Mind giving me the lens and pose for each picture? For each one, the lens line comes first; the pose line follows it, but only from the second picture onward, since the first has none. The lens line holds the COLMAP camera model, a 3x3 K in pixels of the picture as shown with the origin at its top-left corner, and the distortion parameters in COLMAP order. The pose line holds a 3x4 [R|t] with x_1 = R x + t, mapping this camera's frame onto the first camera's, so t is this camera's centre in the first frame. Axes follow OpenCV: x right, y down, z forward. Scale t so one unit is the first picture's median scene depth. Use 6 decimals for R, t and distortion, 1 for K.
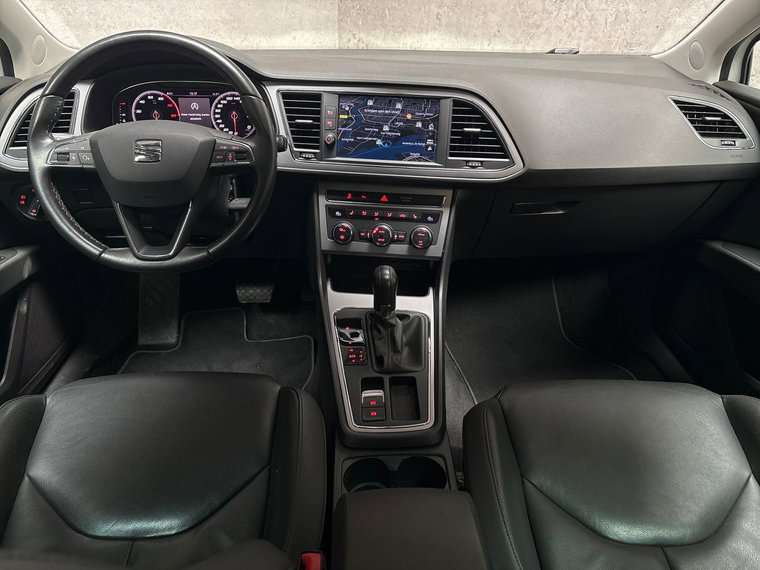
lens RADIAL K [[577.6, 0, 382.3], [0, 577.6, 297.0], [0, 0, 1]] dist [0.025110, -0.034384]
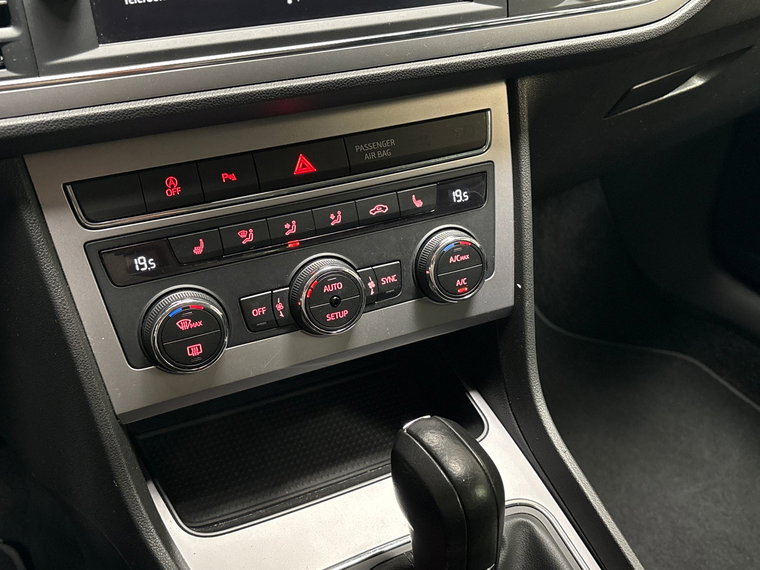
lens RADIAL K [[871.0, 0, 385.9], [0, 871.0, 285.2], [0, 0, 1]] dist [0.044804, 0.000000]
pose [[0.858050, -0.291864, 0.422571, -0.152316], [0.236728, 0.954964, 0.178894, -0.180456], [-0.455753, -0.053465, 0.888499, 0.613758]]
